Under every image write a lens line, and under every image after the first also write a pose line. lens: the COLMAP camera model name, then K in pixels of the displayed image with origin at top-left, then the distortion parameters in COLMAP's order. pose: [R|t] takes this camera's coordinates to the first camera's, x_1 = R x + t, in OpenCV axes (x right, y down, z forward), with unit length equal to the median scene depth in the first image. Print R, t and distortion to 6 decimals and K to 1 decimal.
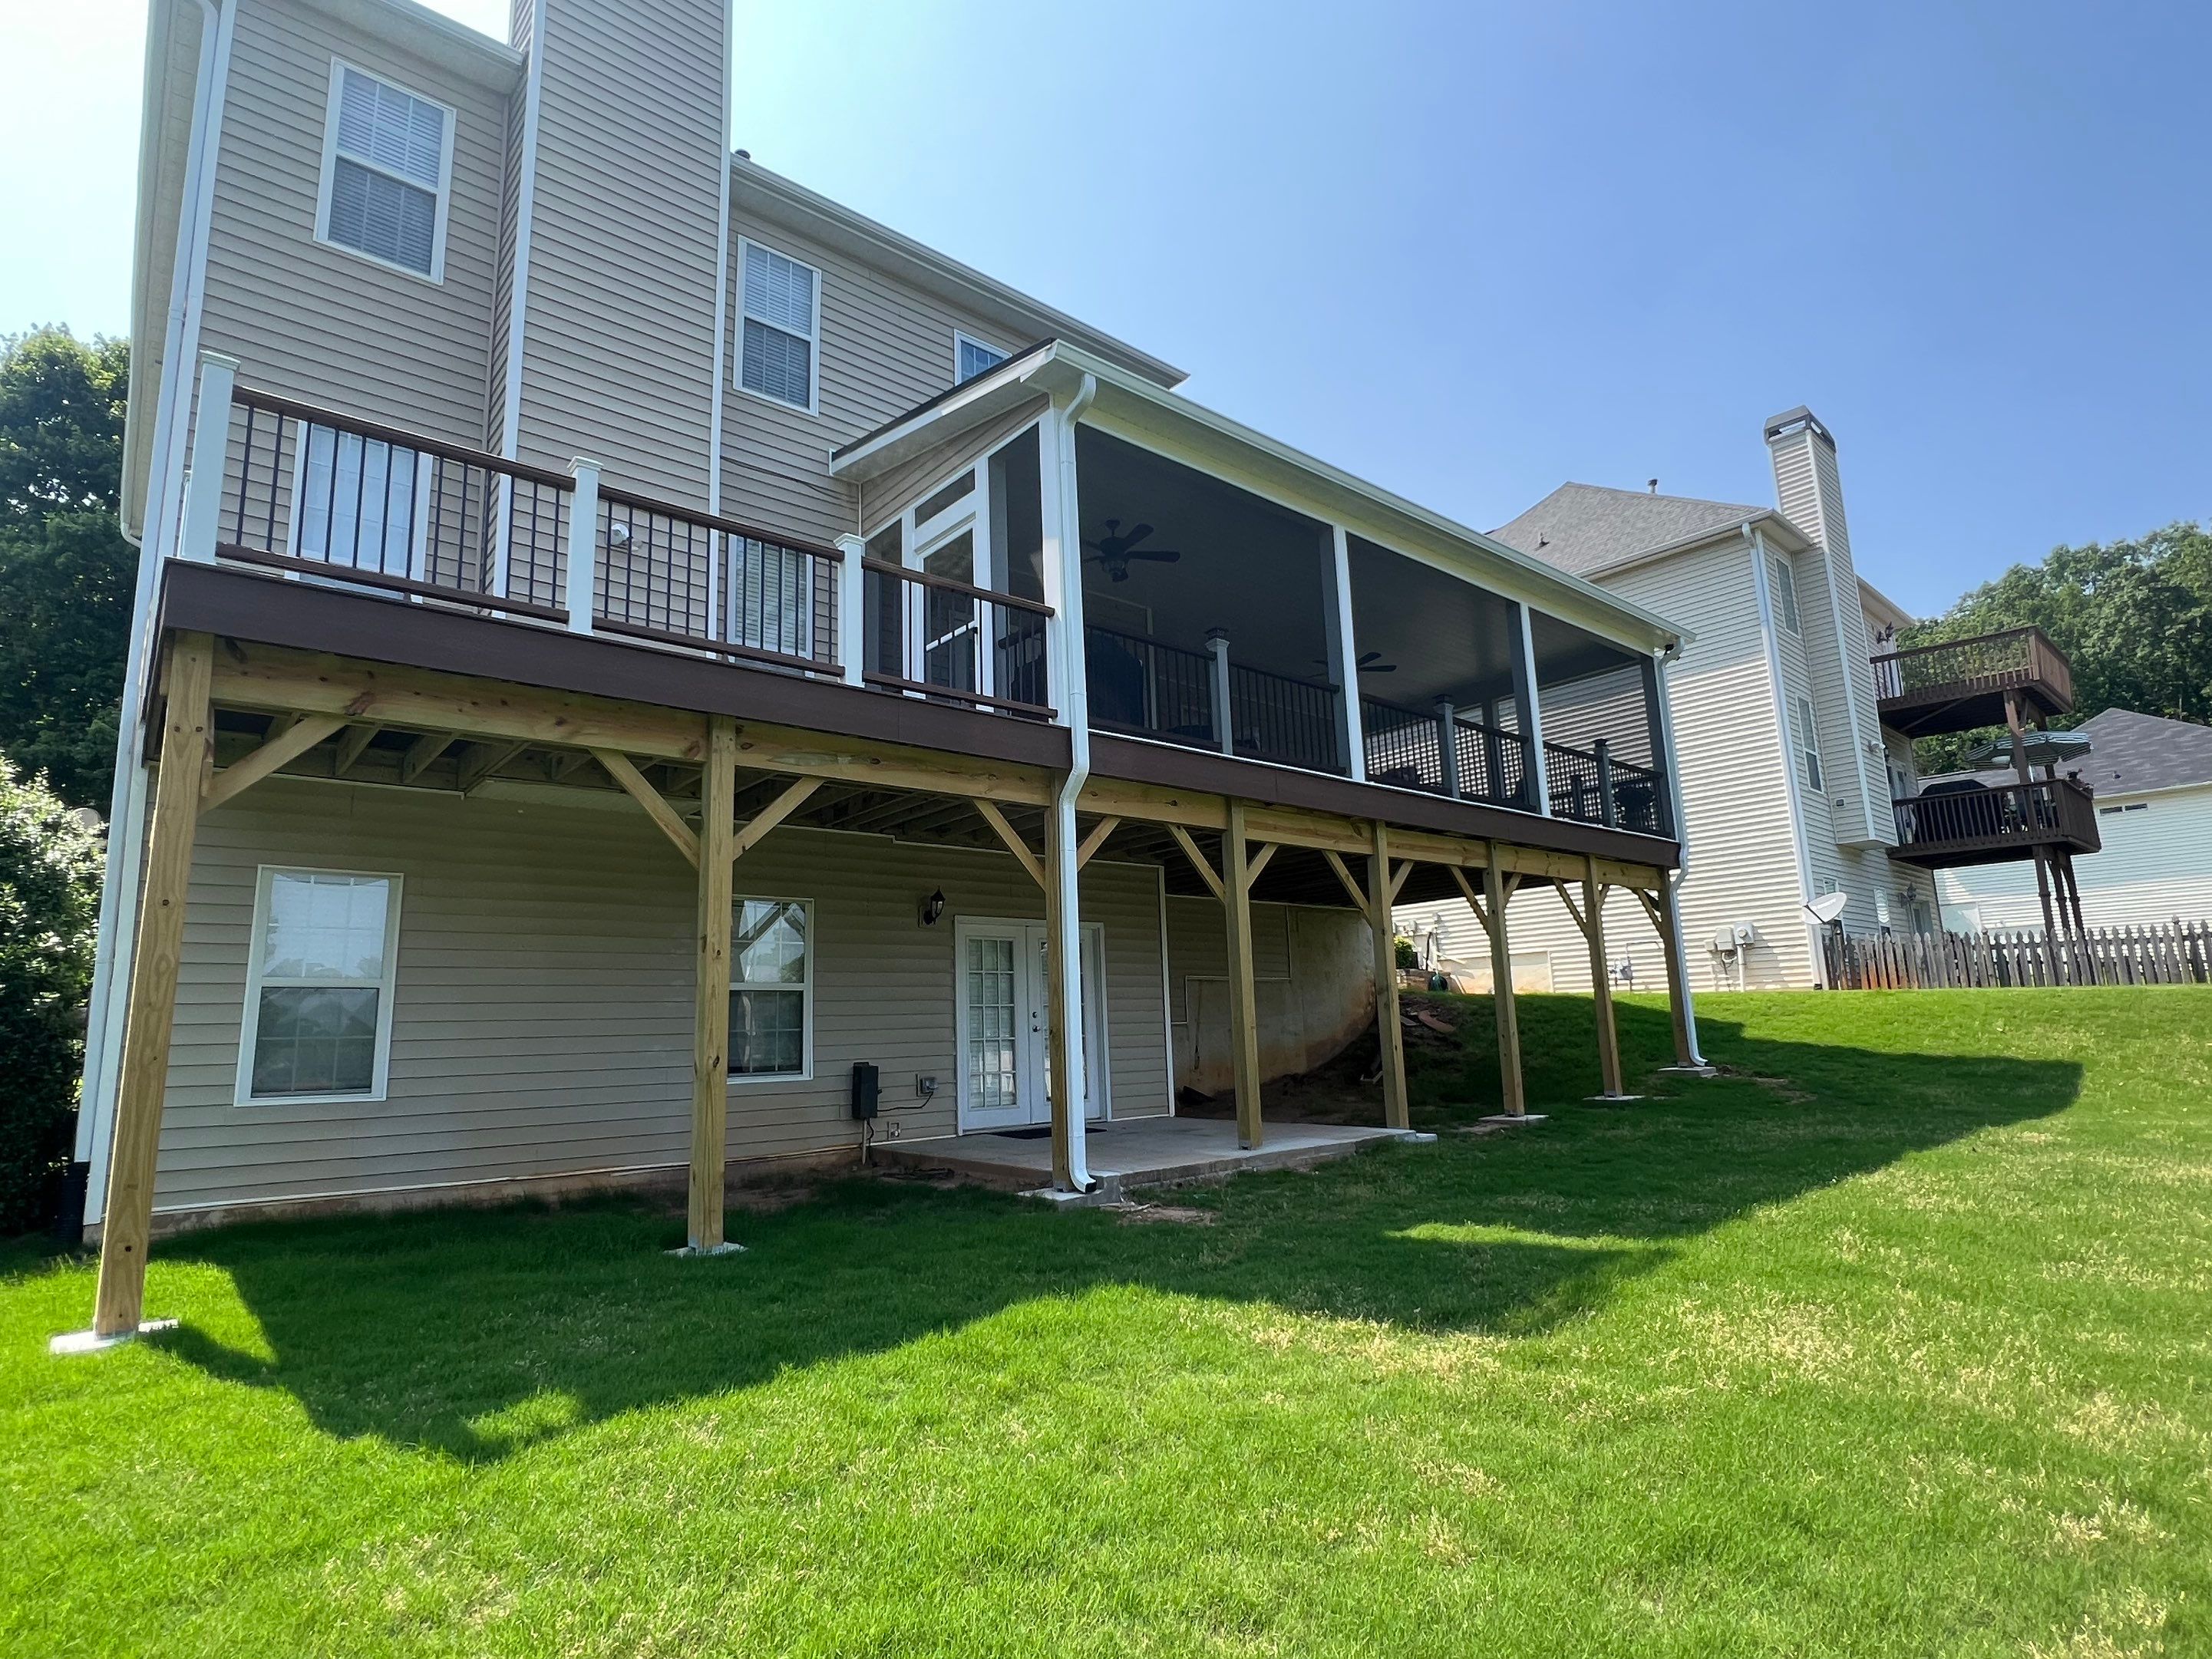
lens RADIAL K [[1147.1, 0, 1099.8], [0, 1147.1, 818.4], [0, 0, 1]] dist [0.002503, -0.000024]
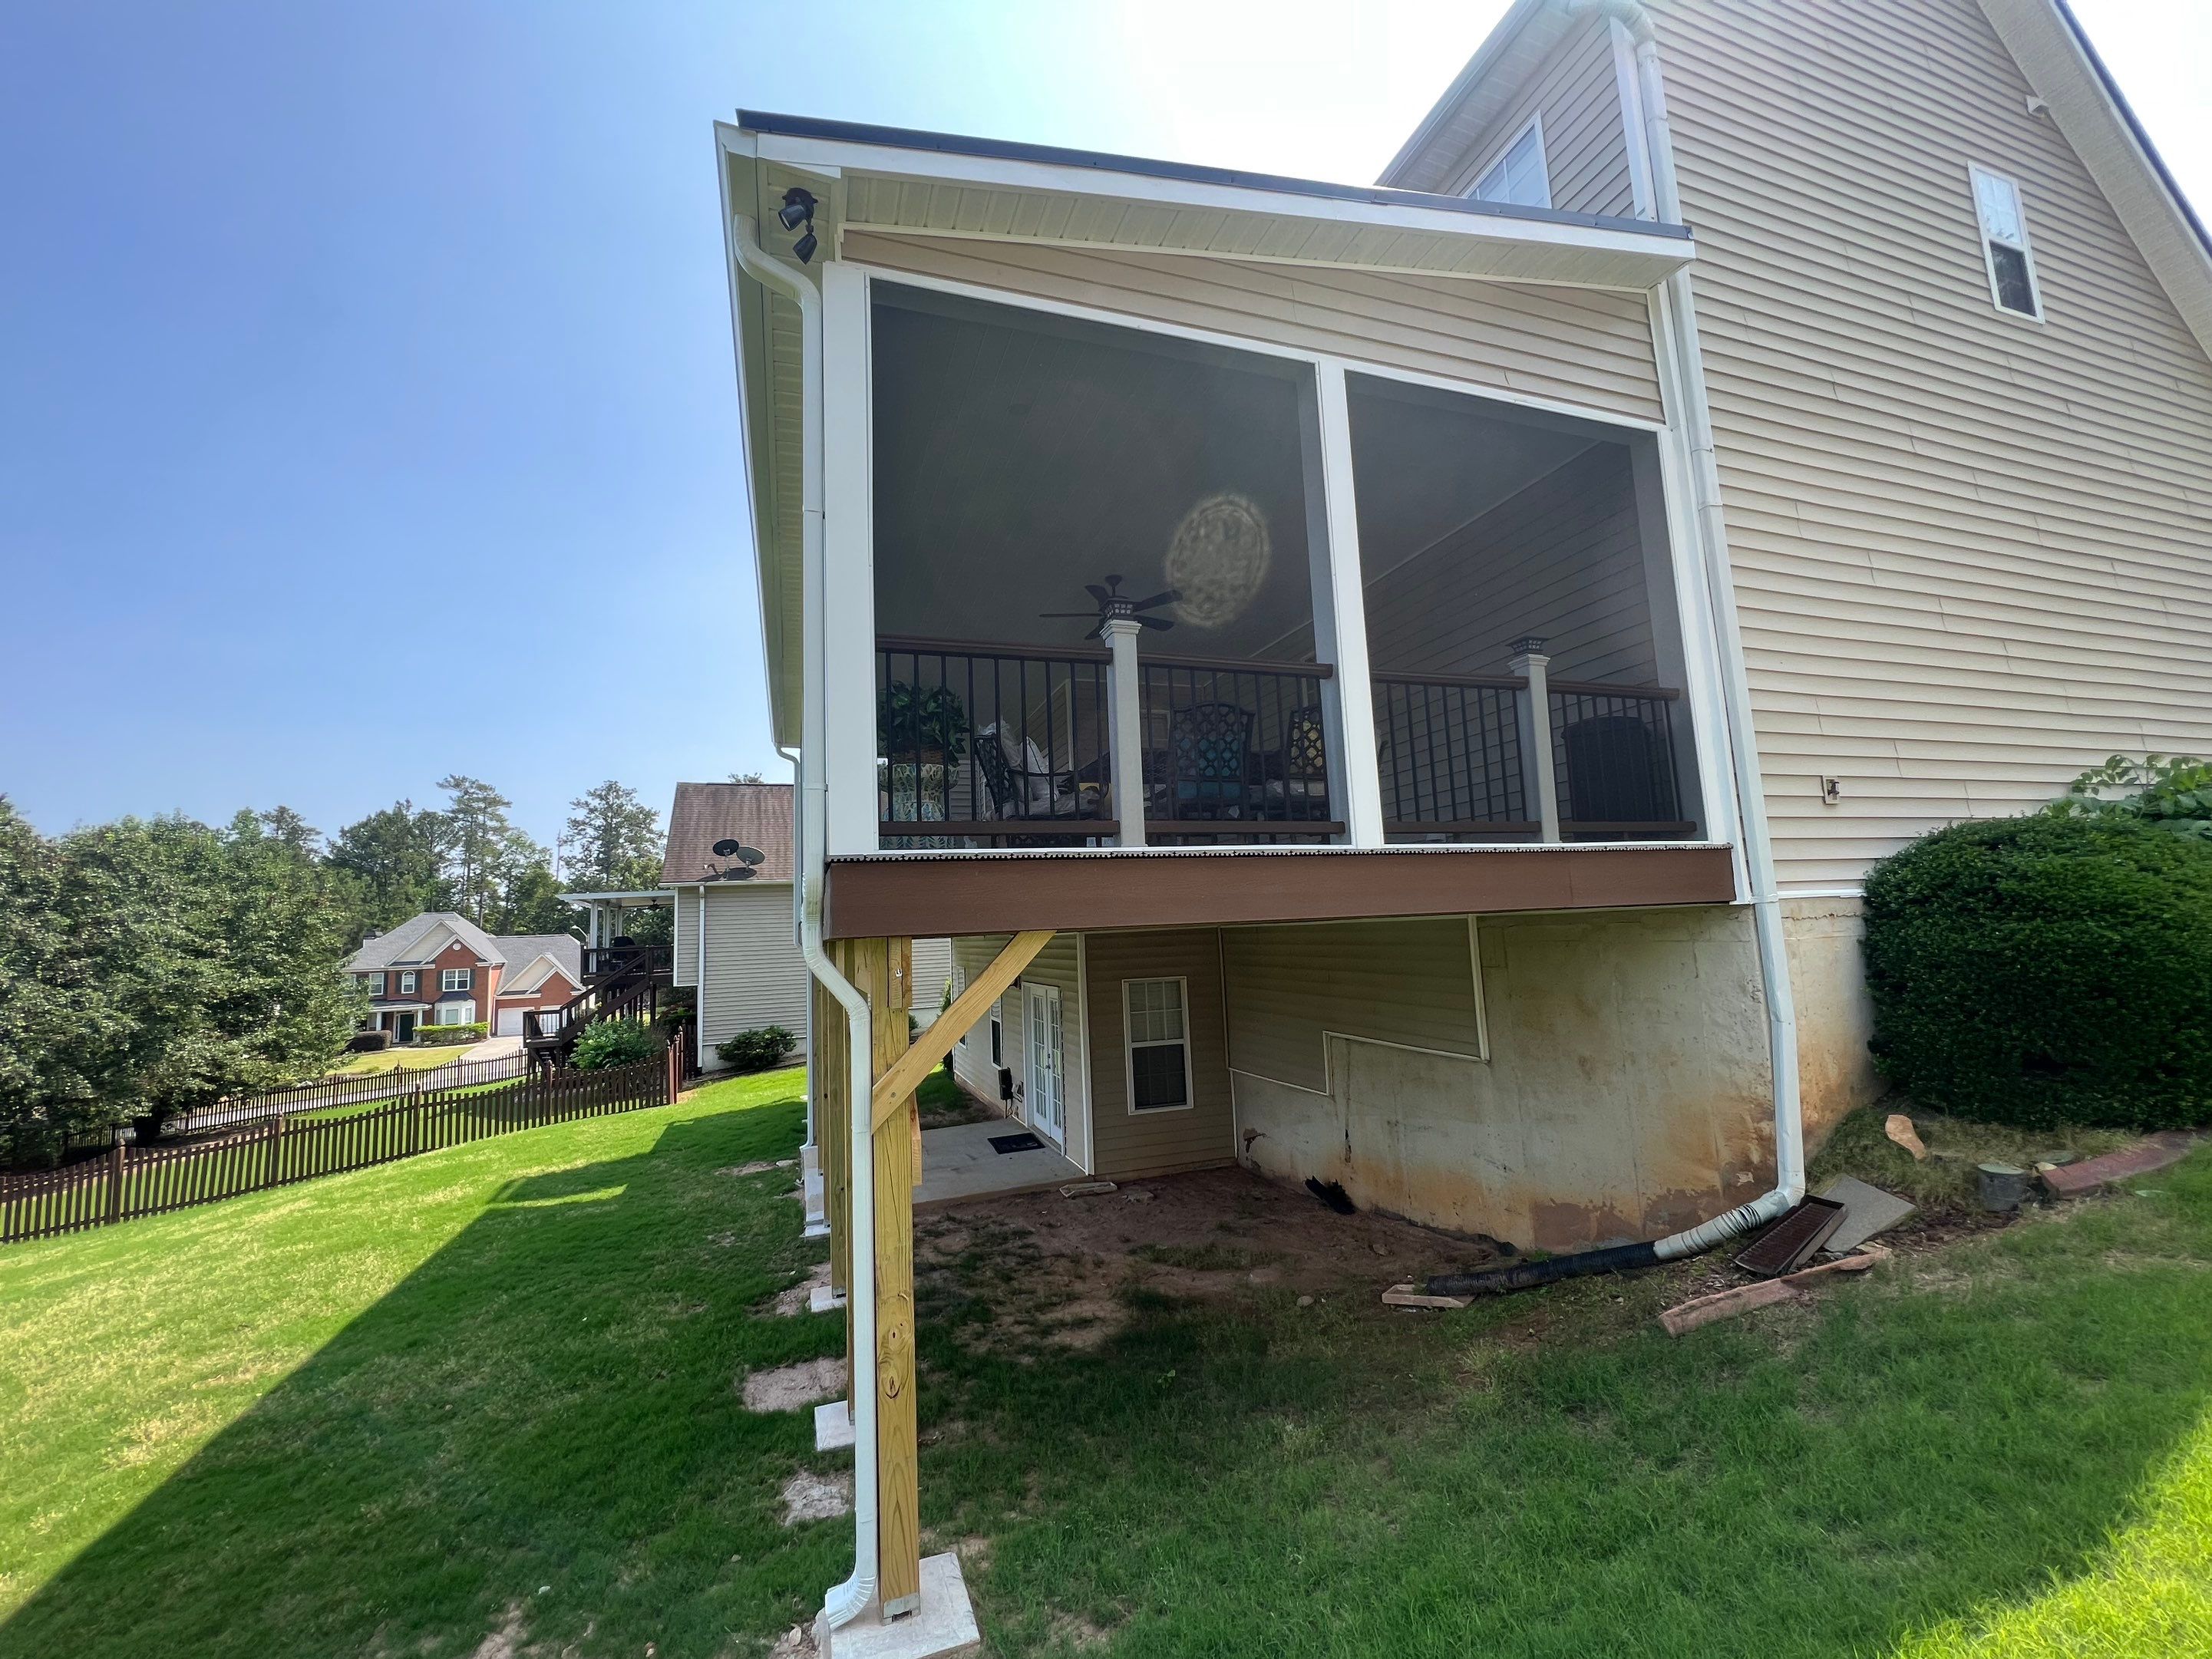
lens RADIAL K [[887.1, 0, 1109.8], [0, 887.1, 822.6], [0, 0, 1]] dist [0.000911, 0.000454]
pose [[-0.356391, -0.063051, -0.932207, 1.253245], [0.231970, 0.960511, -0.153649, 0.119999], [0.905083, -0.271004, -0.327692, 2.055931]]
